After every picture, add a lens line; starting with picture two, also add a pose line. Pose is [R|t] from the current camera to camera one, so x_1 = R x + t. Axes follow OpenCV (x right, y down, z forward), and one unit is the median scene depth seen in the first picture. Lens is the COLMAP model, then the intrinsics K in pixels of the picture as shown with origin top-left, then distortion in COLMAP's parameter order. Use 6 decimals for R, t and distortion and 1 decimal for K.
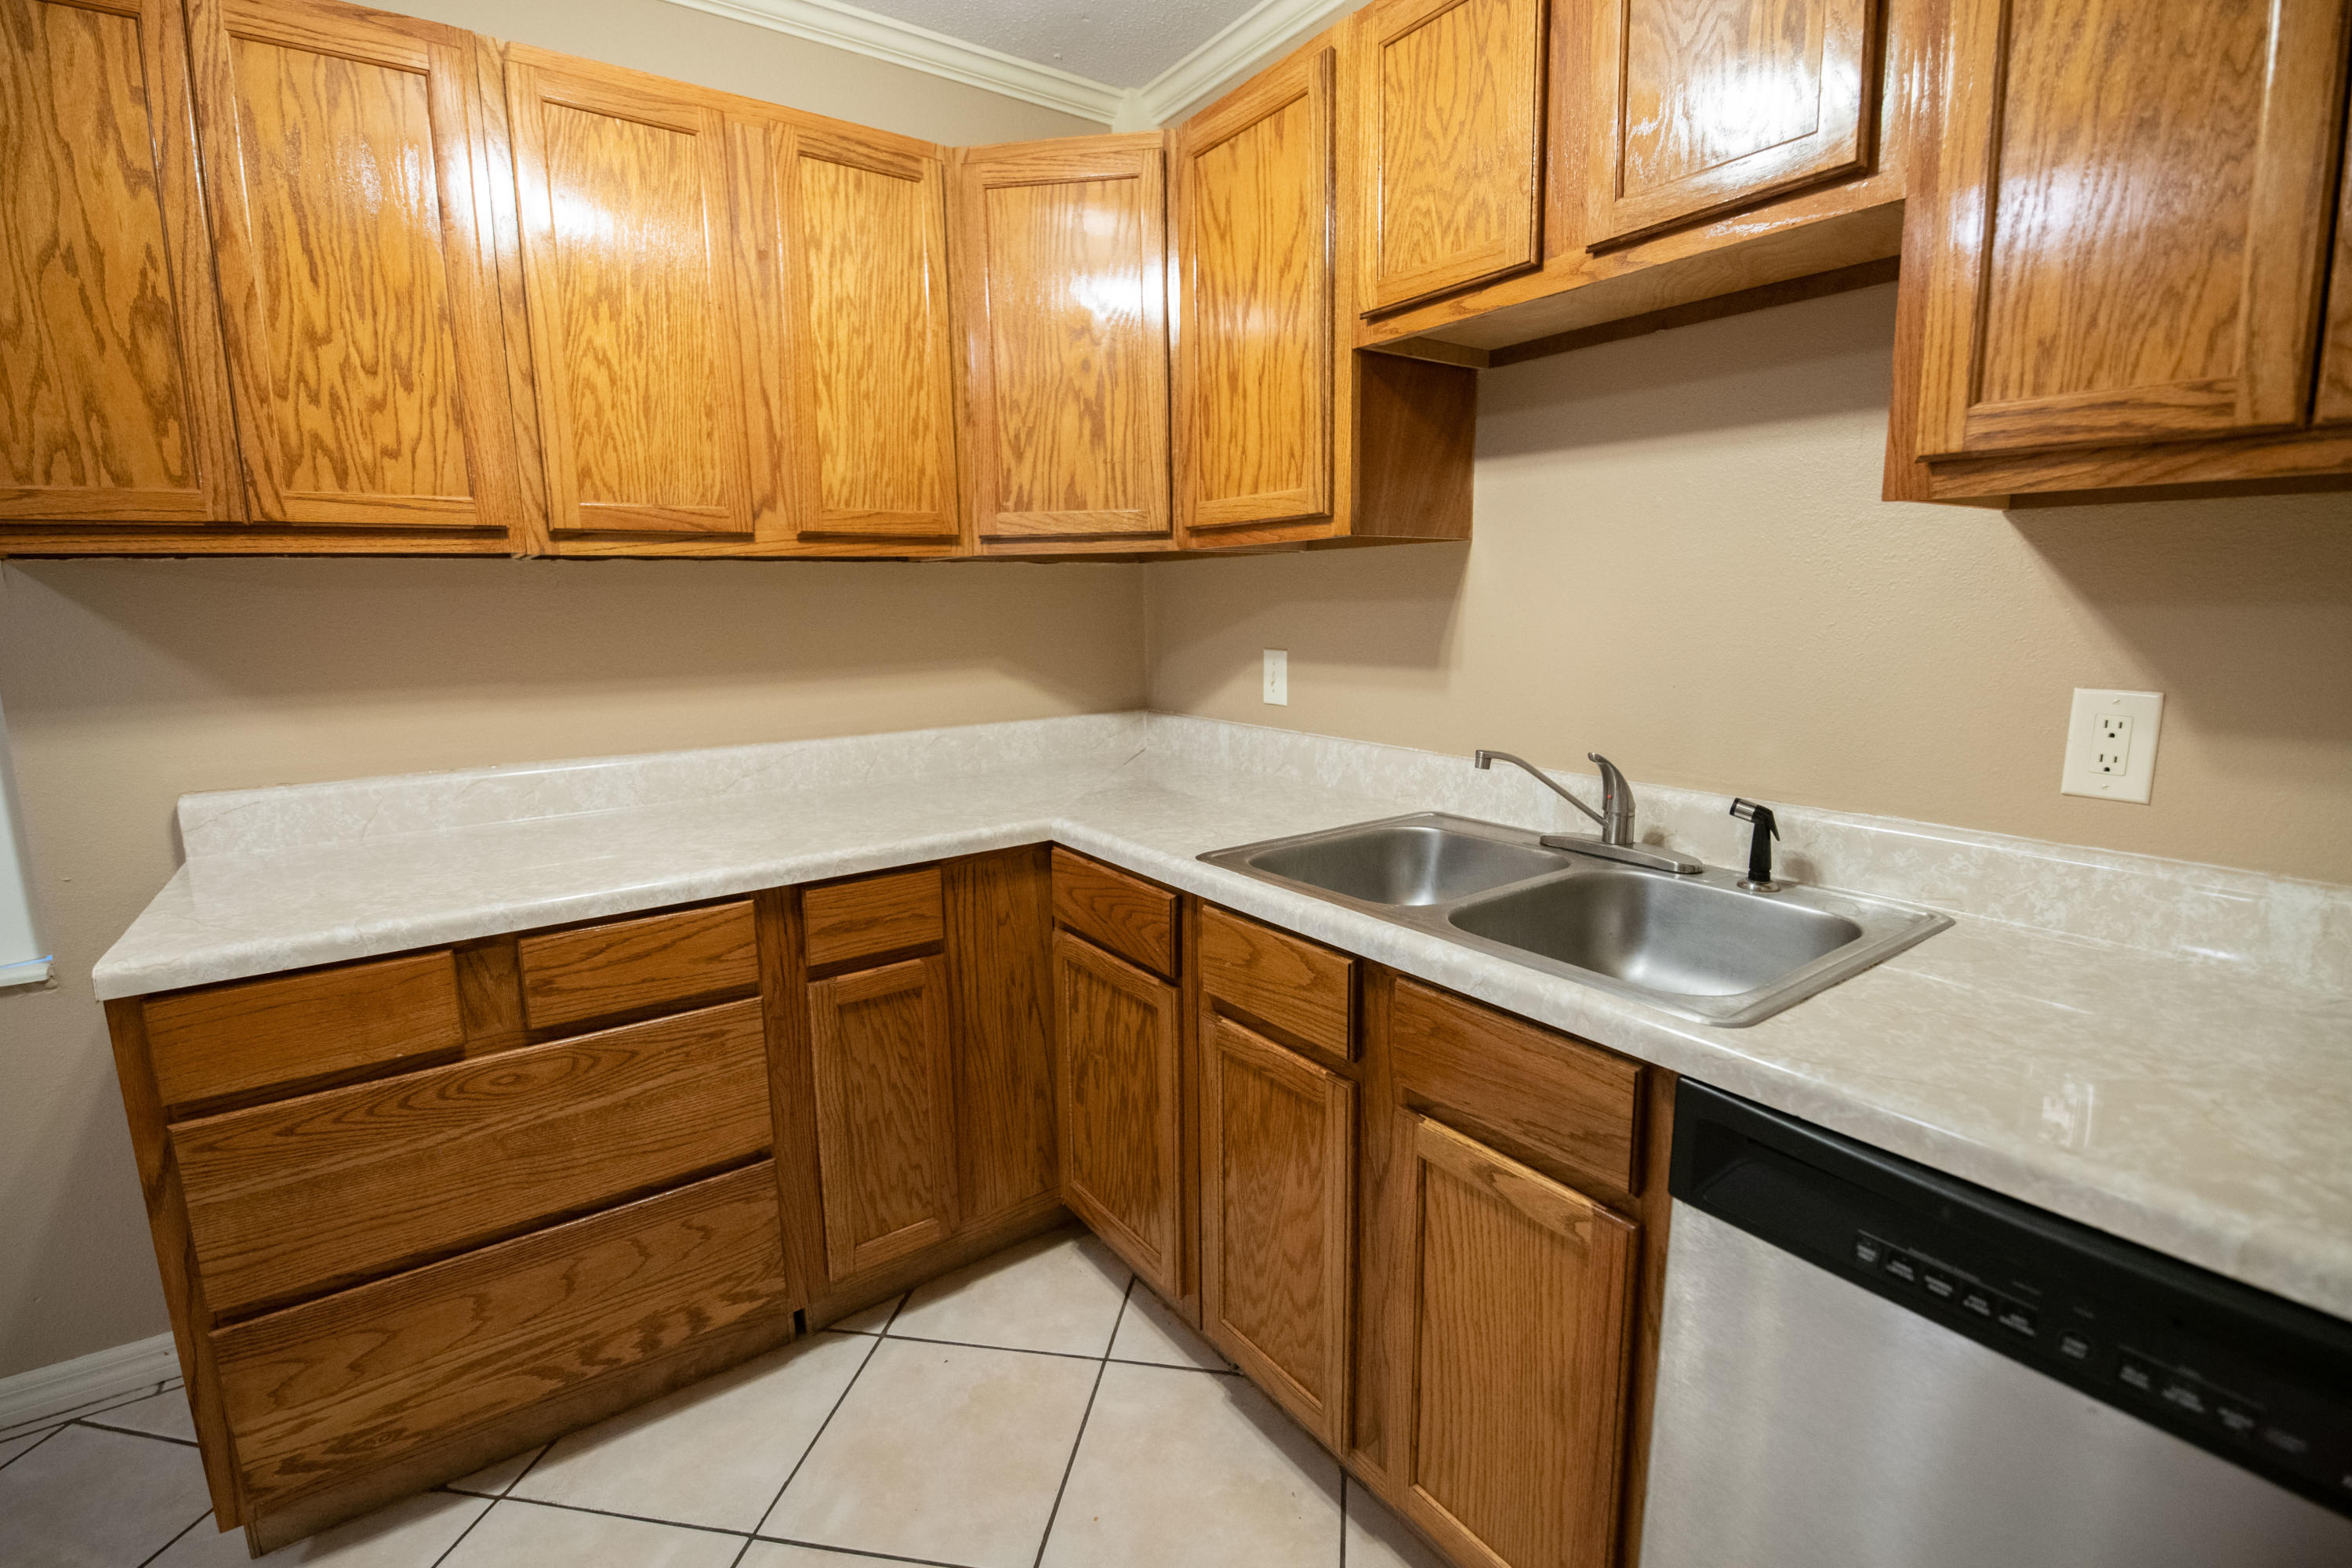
lens RADIAL K [[1032.4, 0, 1183.1], [0, 1032.4, 765.3], [0, 0, 1]] dist [-0.003151, -0.010151]
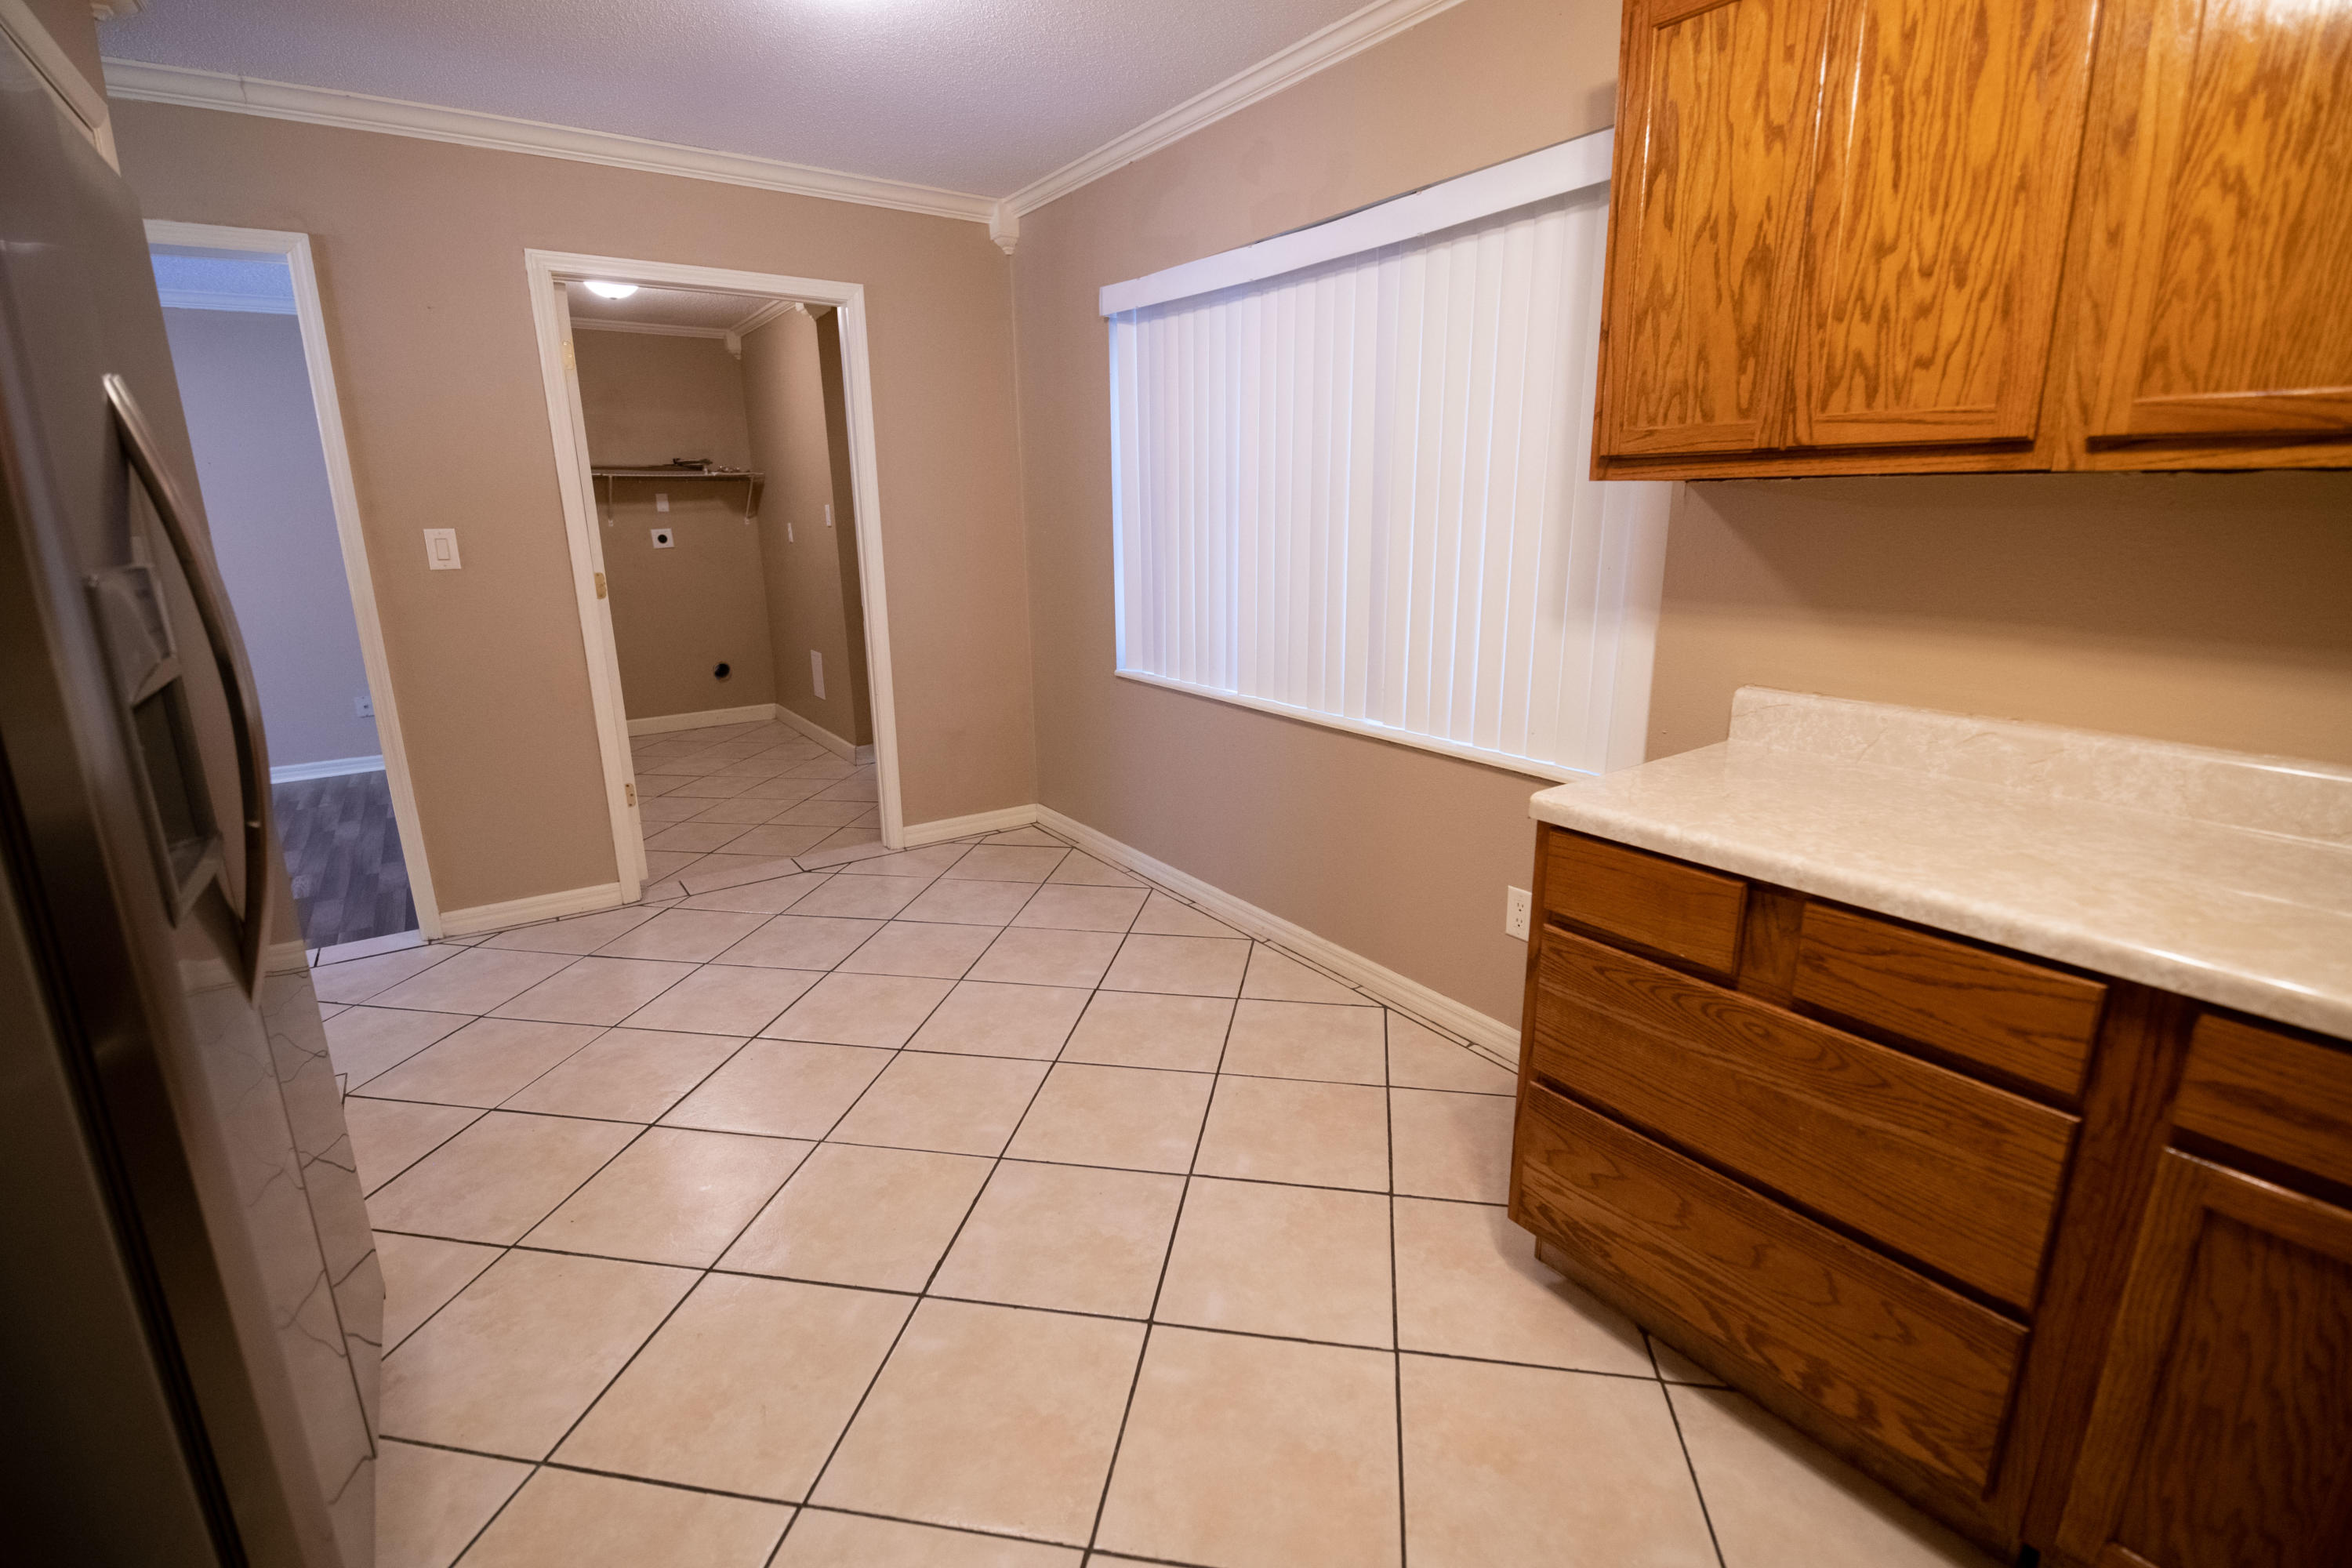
lens RADIAL K [[1042.5, 0, 1197.0], [0, 1042.5, 765.9], [0, 0, 1]] dist [-0.000129, -0.011662]
pose [[0.005127, 0.251330, -0.967888, 0.216099], [-0.158440, 0.955878, 0.247373, -0.086940], [0.987355, 0.152083, 0.044722, 0.374598]]
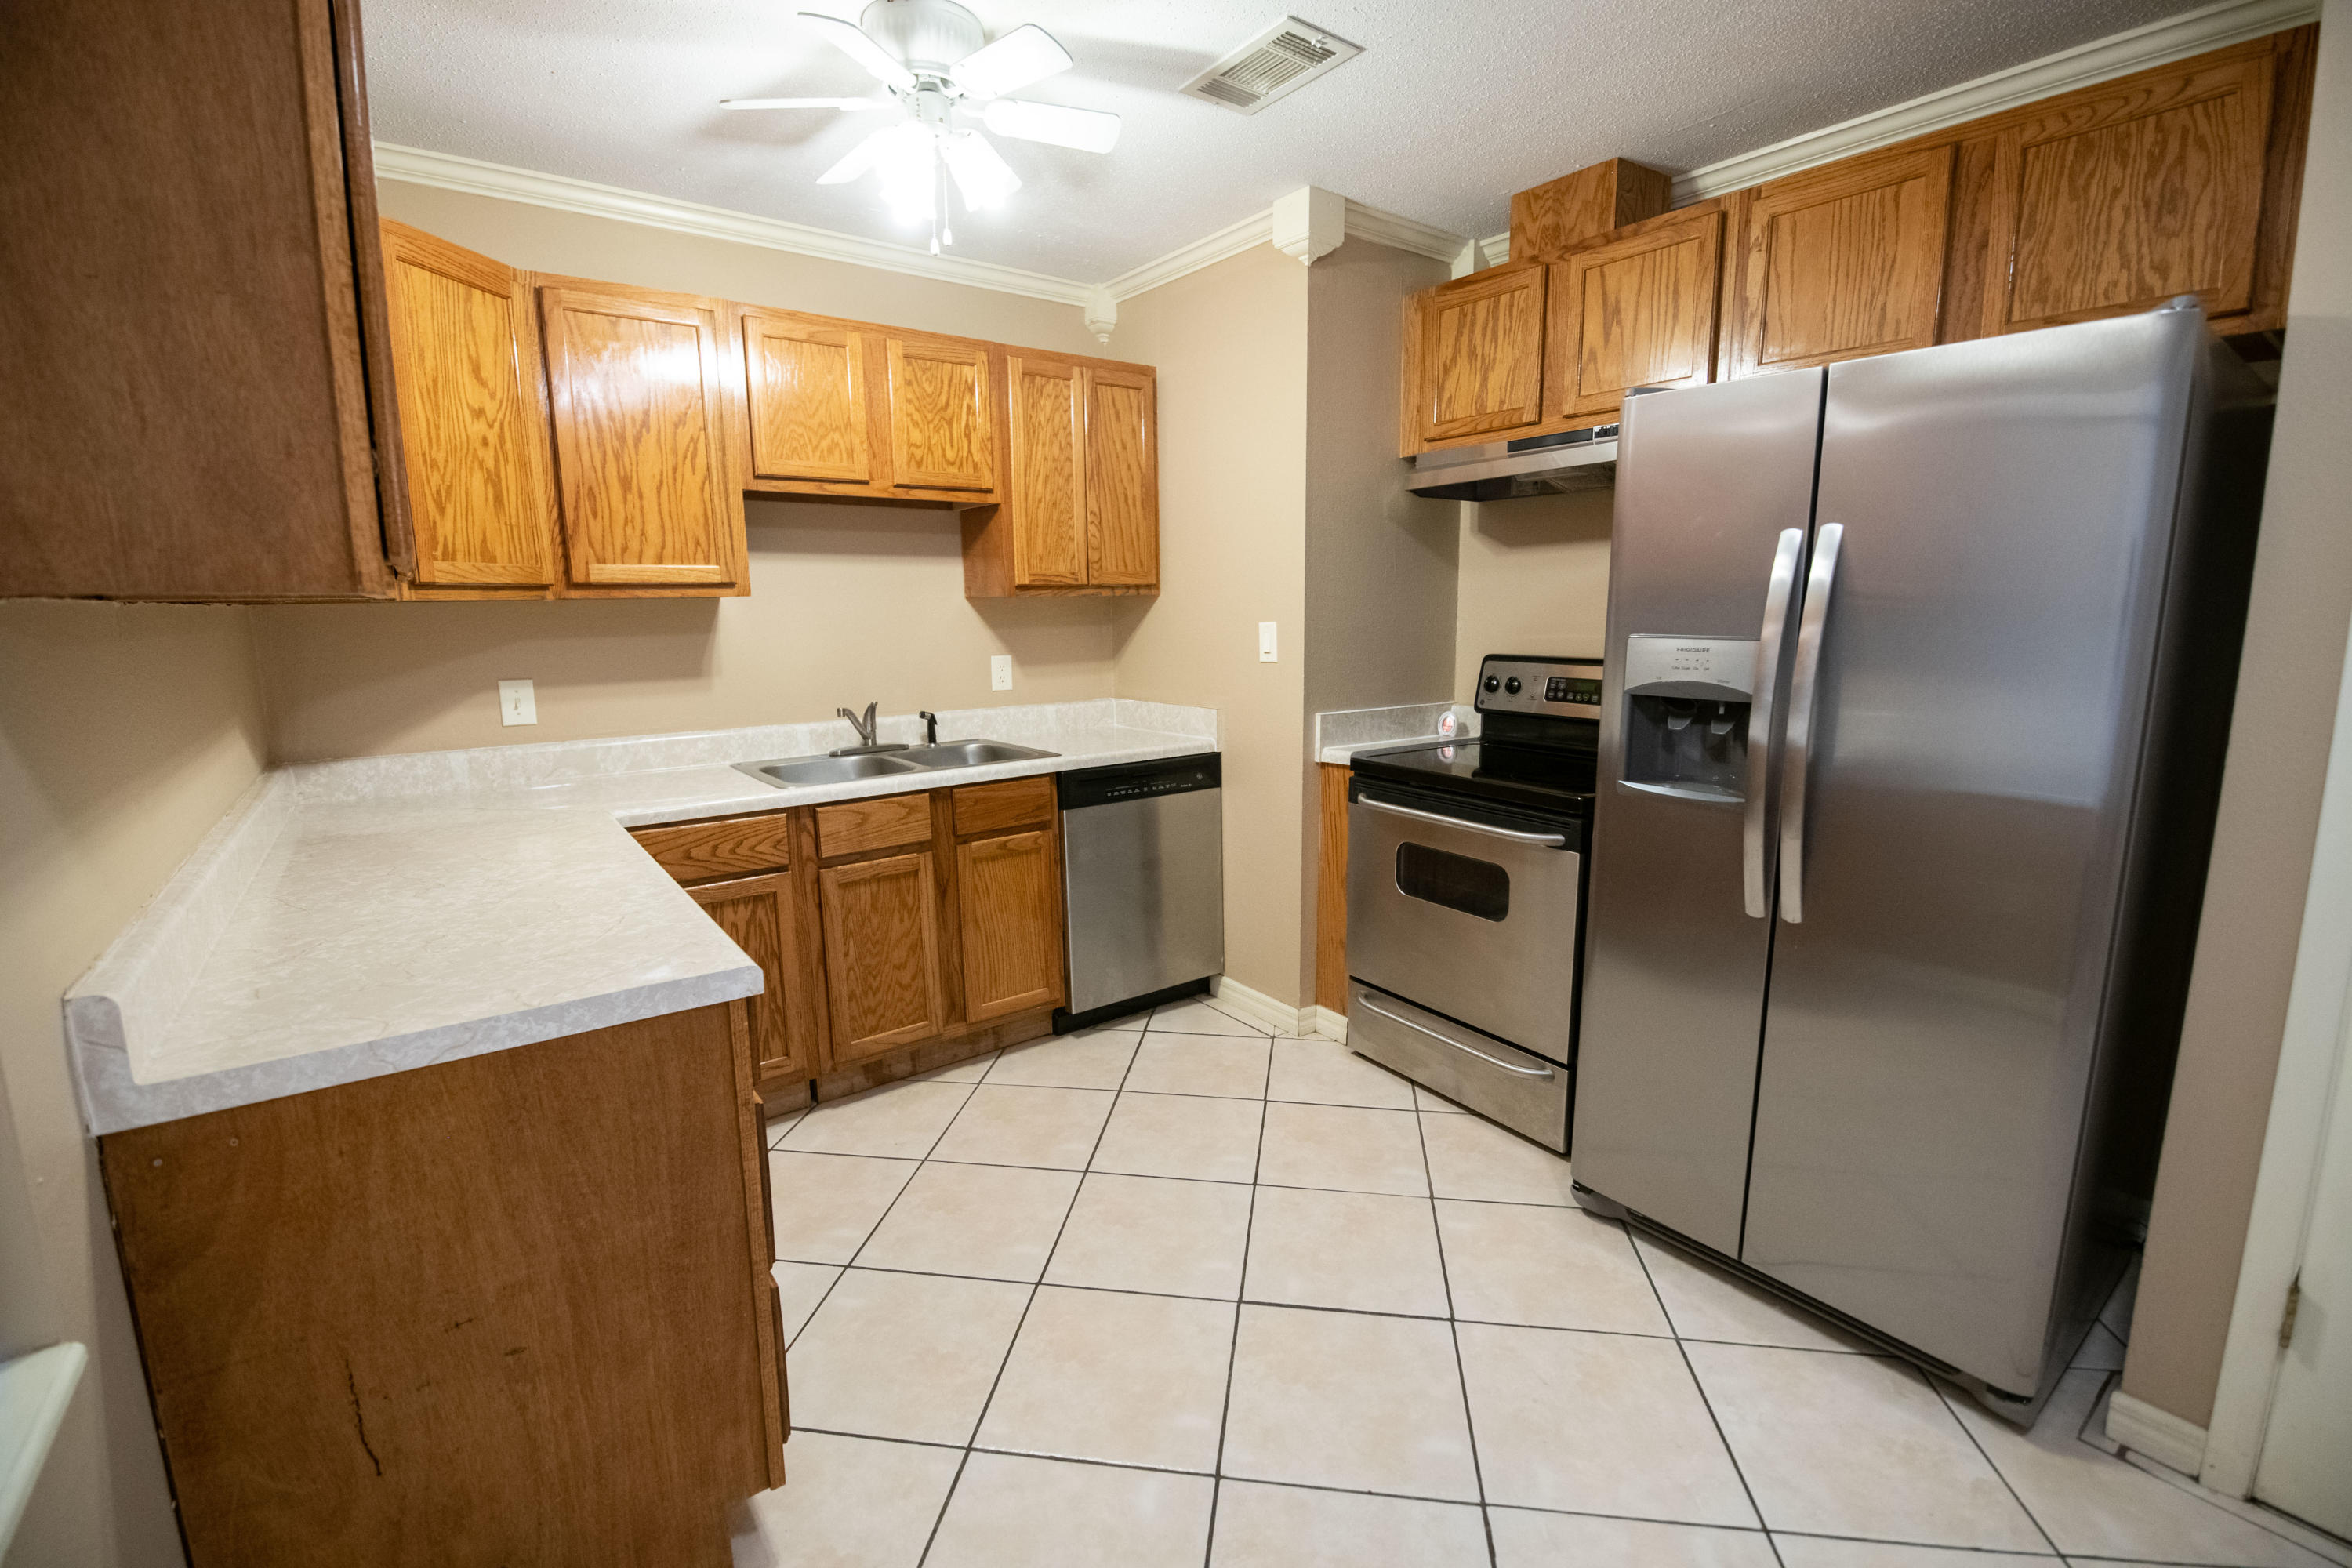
lens RADIAL K [[1021.1, 0, 1185.9], [0, 1021.1, 765.9], [0, 0, 1]] dist [0.000012, -0.010623]
pose [[-0.024468, -0.146149, 0.988960, -1.715079], [0.173037, 0.973705, 0.148175, -0.083536], [-0.984611, 0.174752, 0.001464, 0.373848]]
